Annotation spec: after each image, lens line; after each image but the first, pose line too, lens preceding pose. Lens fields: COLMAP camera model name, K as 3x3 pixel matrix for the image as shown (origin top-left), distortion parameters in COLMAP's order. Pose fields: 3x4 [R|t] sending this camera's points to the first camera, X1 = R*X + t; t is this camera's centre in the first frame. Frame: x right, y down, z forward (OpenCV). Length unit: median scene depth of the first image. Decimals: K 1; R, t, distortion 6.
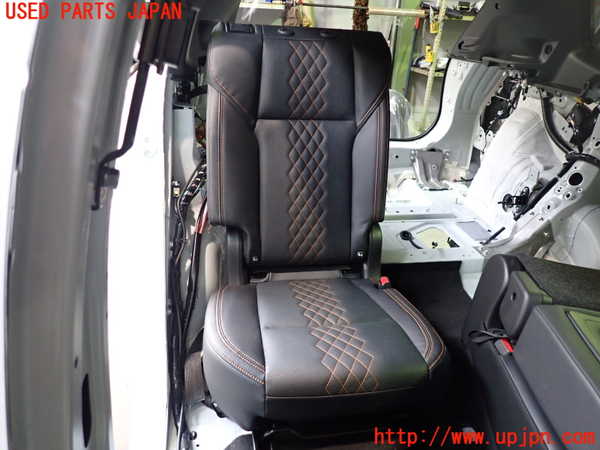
lens RADIAL K [[429.3, 0, 297.7], [0, 429.3, 223.7], [0, 0, 1]] dist [-0.002194, -0.005038]
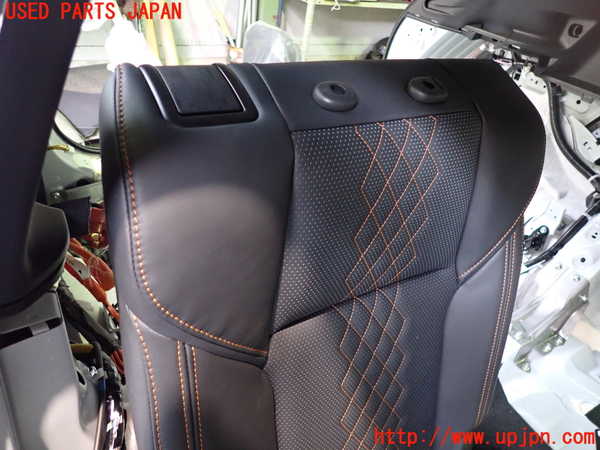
lens RADIAL K [[429.3, 0, 297.7], [0, 429.3, 223.7], [0, 0, 1]] dist [-0.002194, -0.005038]
pose [[0.926761, -0.157241, 0.341158, -0.127996], [0.082819, 0.971358, 0.222722, -0.296170], [-0.366408, -0.178156, 0.913239, 0.474043]]
